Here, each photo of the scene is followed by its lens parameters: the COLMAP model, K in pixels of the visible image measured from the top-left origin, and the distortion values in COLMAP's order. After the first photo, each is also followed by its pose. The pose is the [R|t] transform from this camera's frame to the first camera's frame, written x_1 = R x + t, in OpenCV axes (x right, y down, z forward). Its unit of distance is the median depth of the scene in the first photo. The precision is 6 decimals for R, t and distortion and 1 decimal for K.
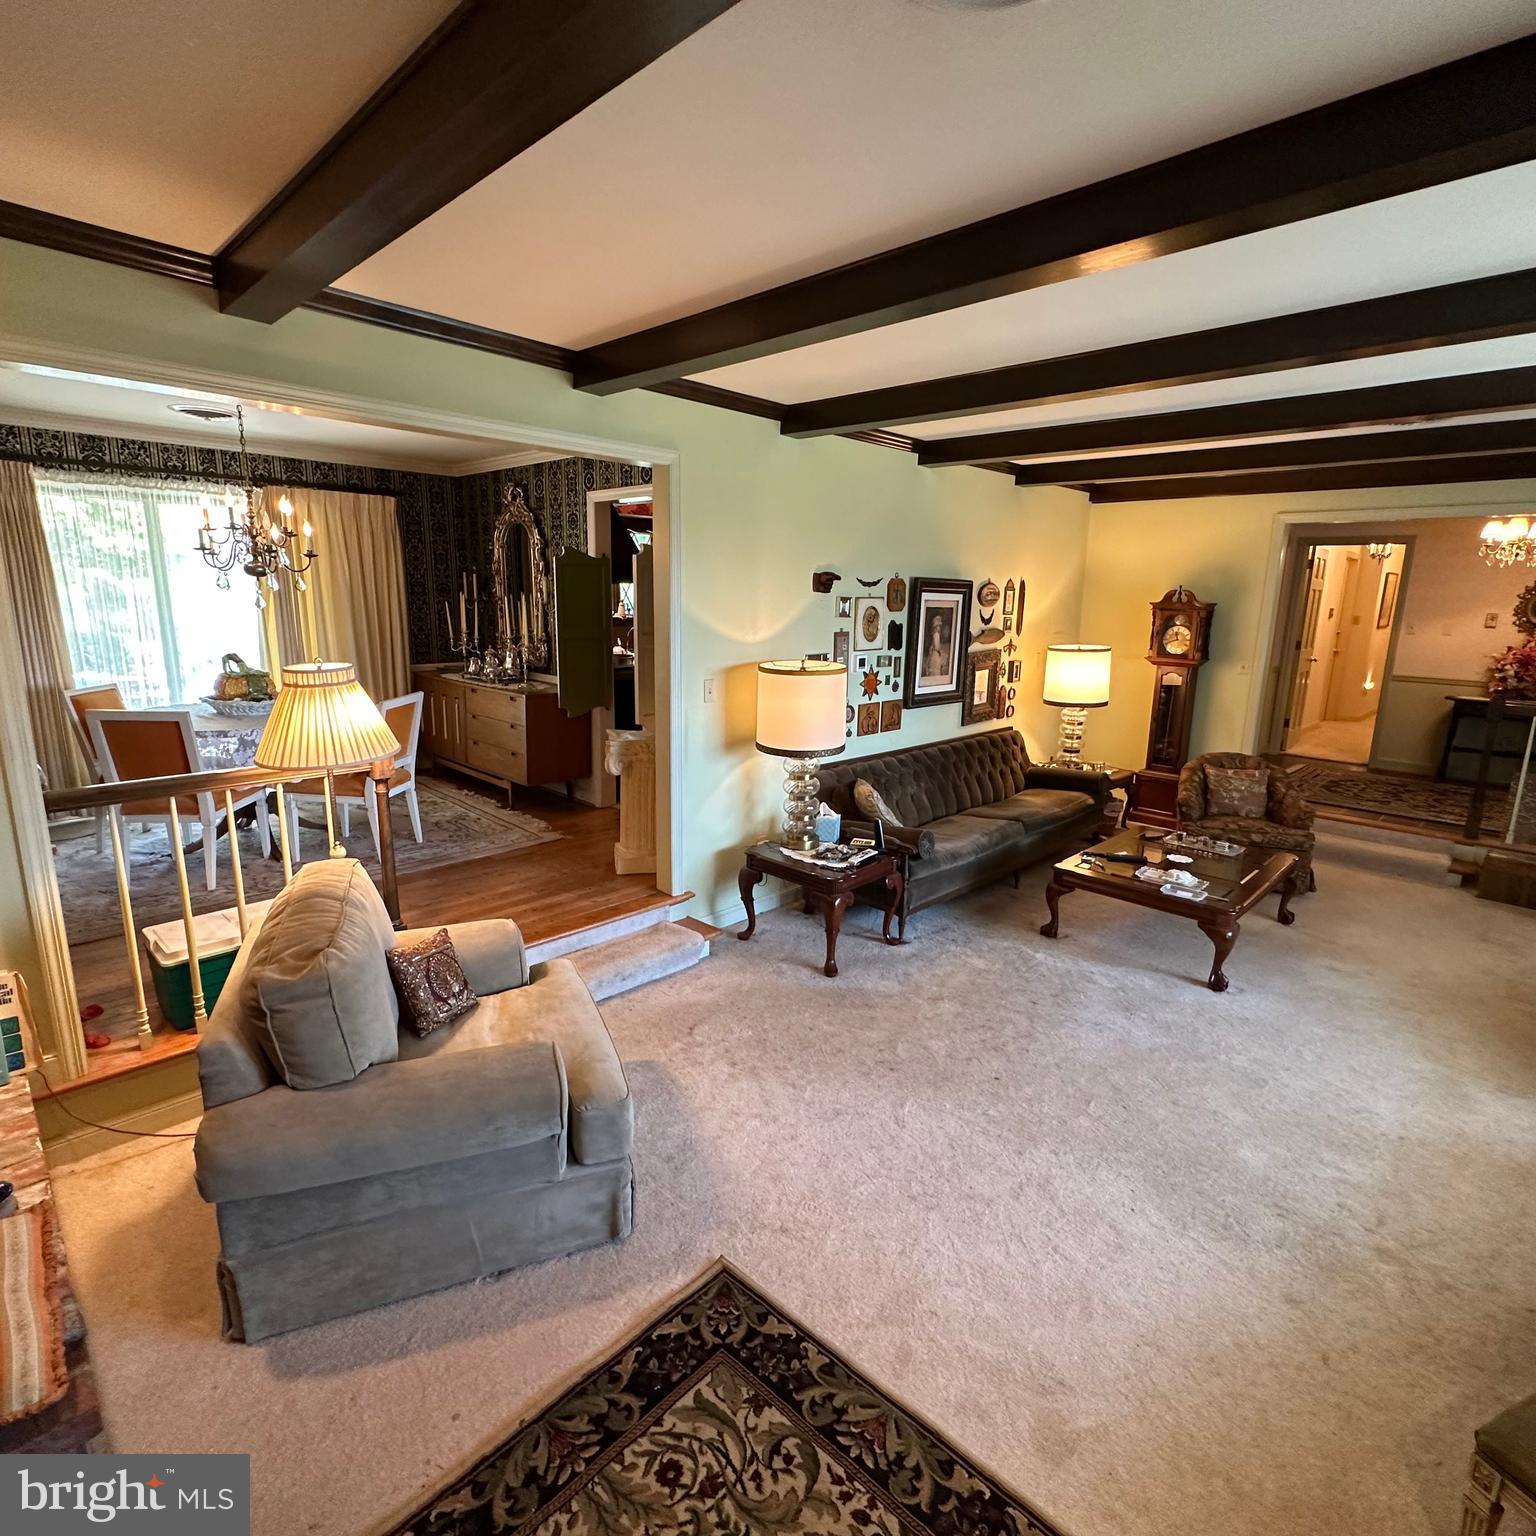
lens RADIAL K [[819.2, 0, 770.2], [0, 819.2, 774.4], [0, 0, 1]] dist [-0.005860, 0.001125]
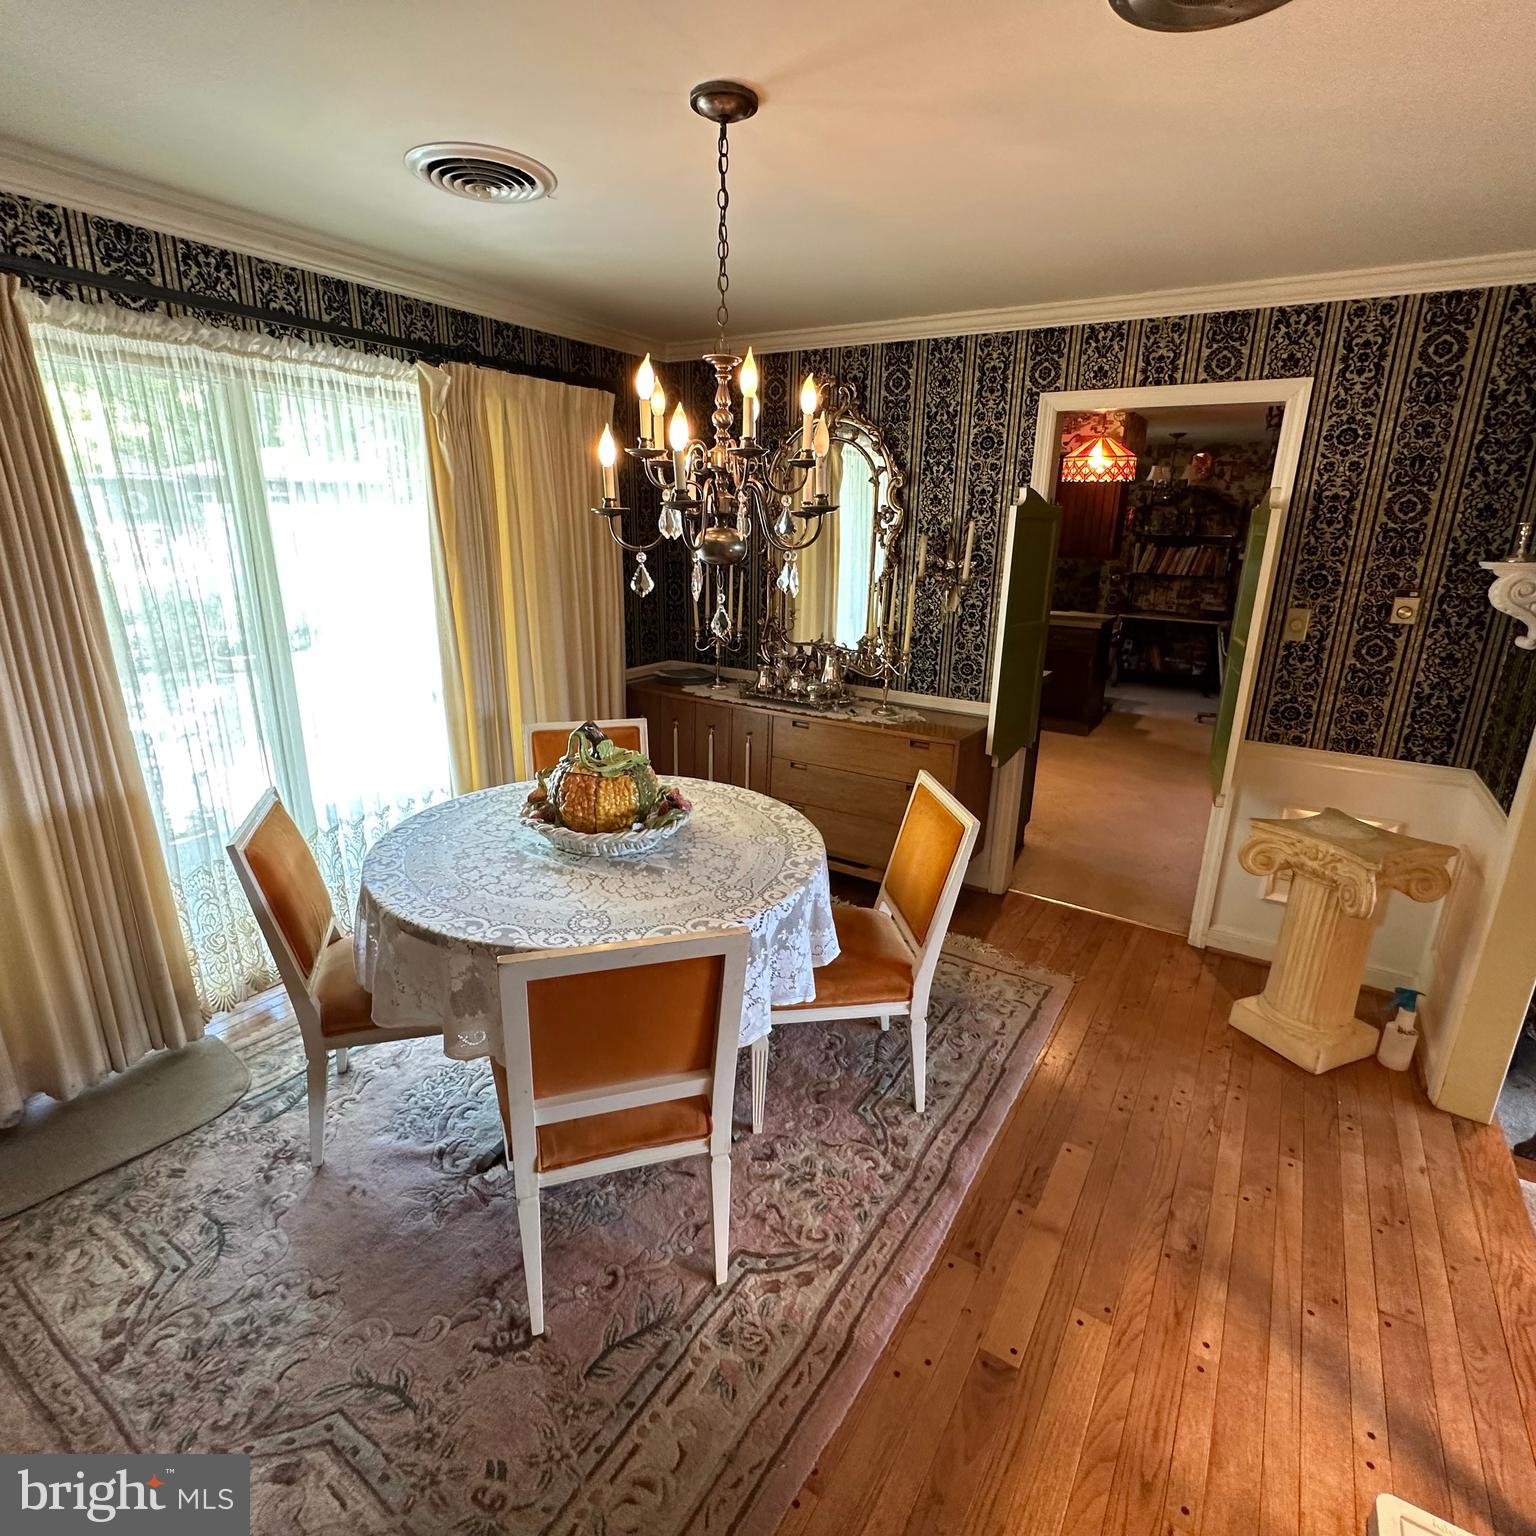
lens RADIAL K [[819.2, 0, 769.7], [0, 819.2, 768.6], [0, 0, 1]] dist [-0.005860, 0.001125]
pose [[0.977331, -0.062081, 0.202411, -0.535704], [0.044964, 0.995097, 0.088095, -0.130317], [-0.206887, -0.076997, 0.975330, 0.425123]]
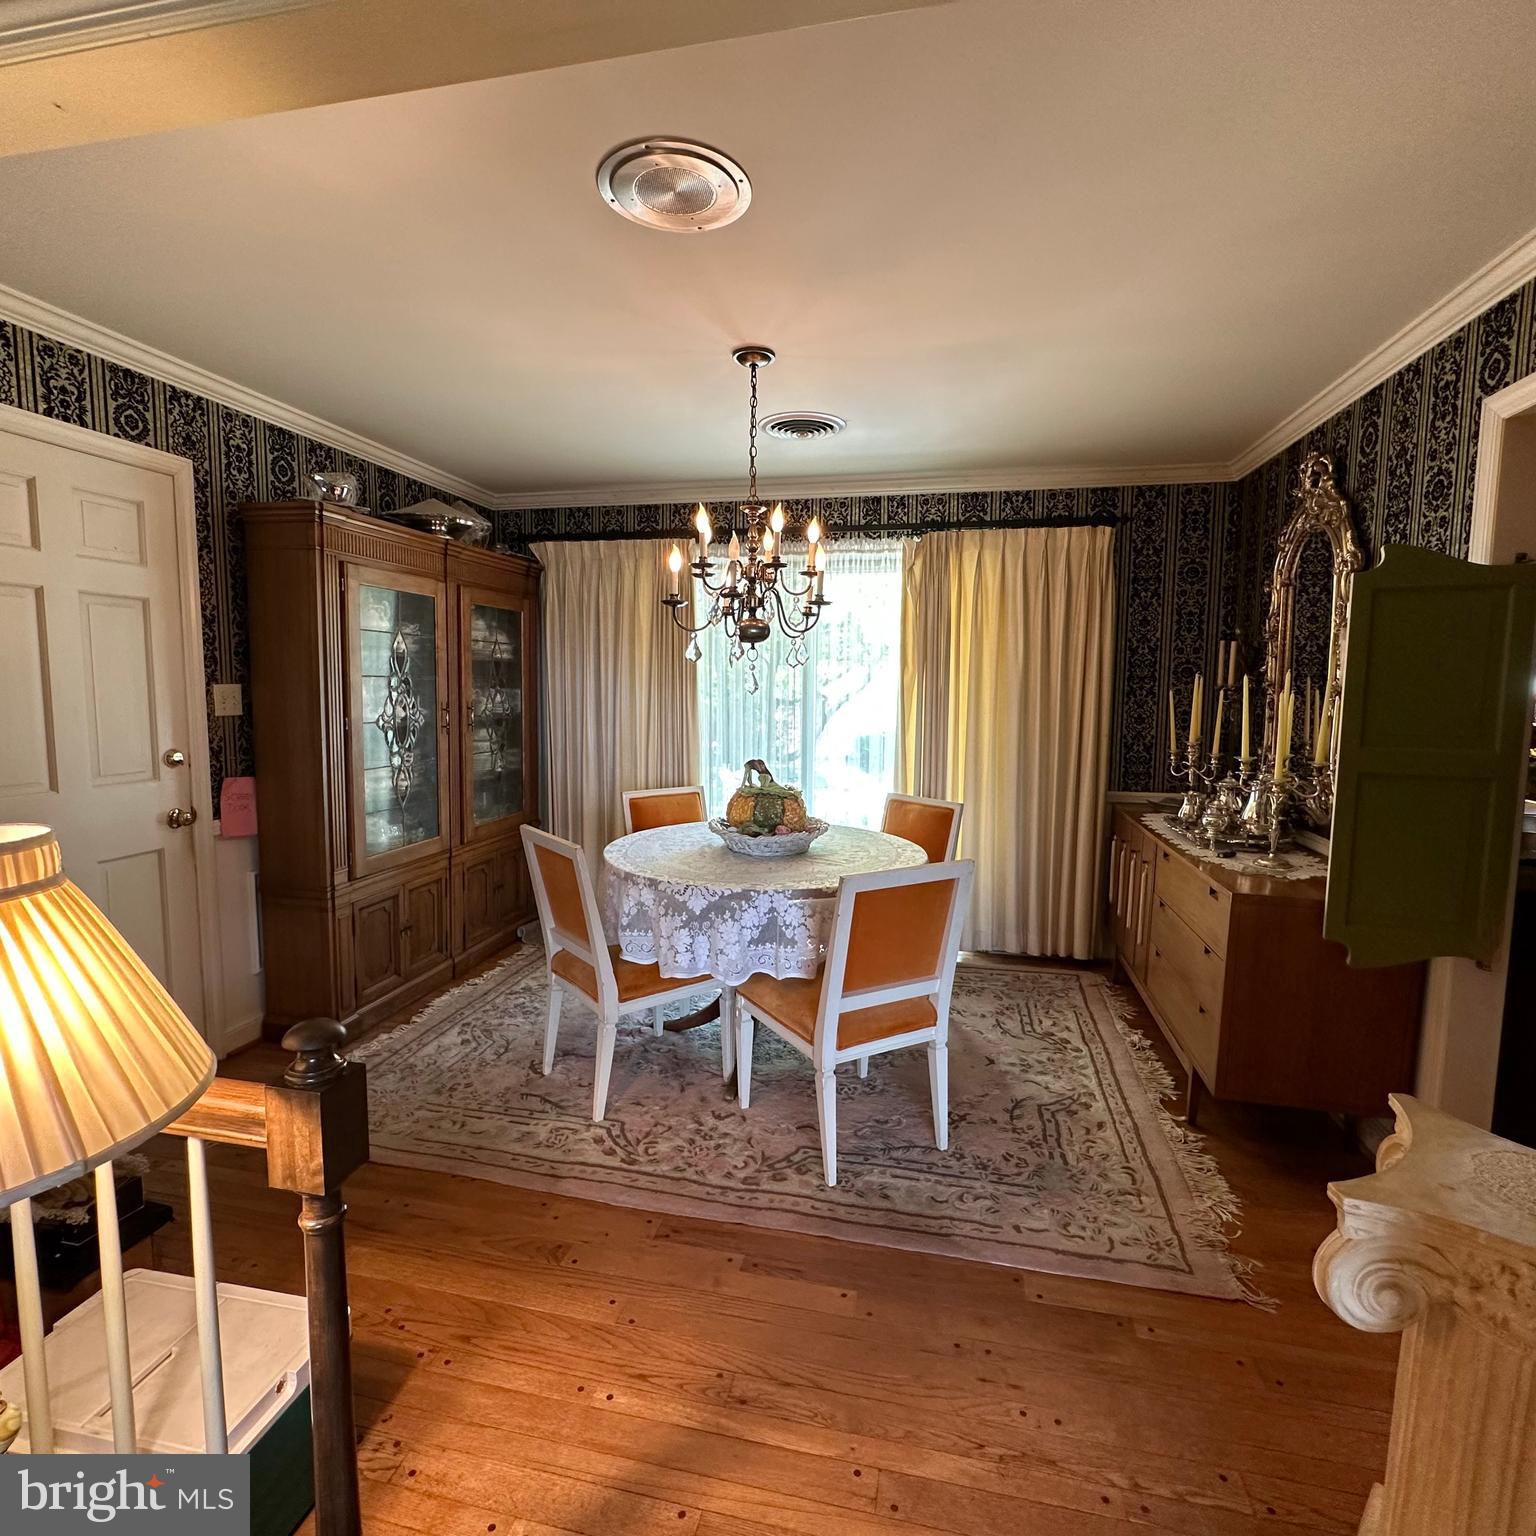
lens RADIAL K [[819.2, 0, 764.2], [0, 819.2, 766.4], [0, 0, 1]] dist [-0.005860, 0.001125]
pose [[0.529425, 0.069266, -0.845524, -0.065636], [-0.180501, 0.983038, -0.032490, -0.099820], [0.828932, 0.169819, 0.532948, 0.527850]]
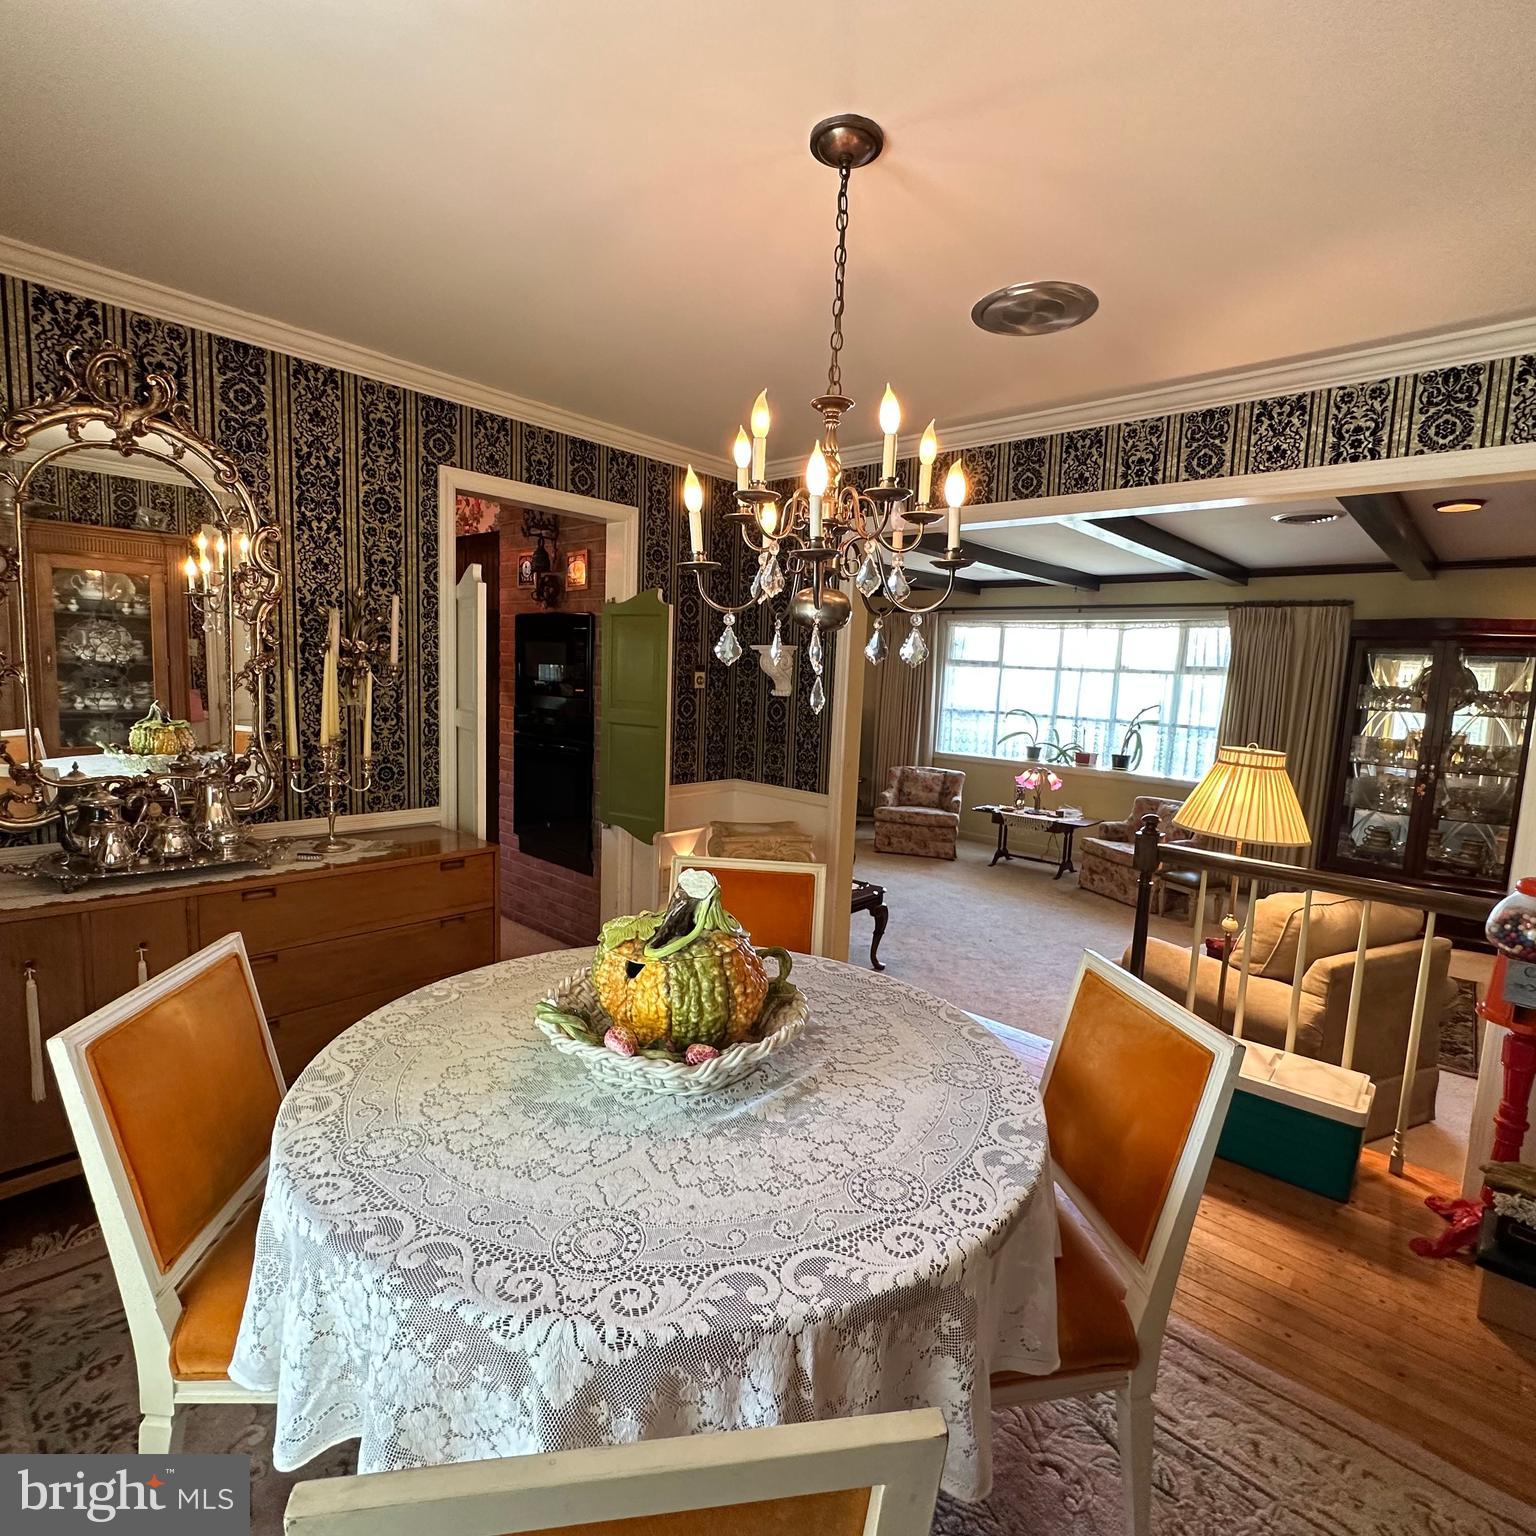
lens RADIAL K [[819.2, 0, 767.6], [0, 819.2, 767.2], [0, 0, 1]] dist [-0.005860, 0.001125]
pose [[-0.037696, -0.140356, 0.989383, -0.776582], [0.171666, 0.974459, 0.144779, -0.183123], [-0.984434, 0.175301, -0.012639, 0.798757]]
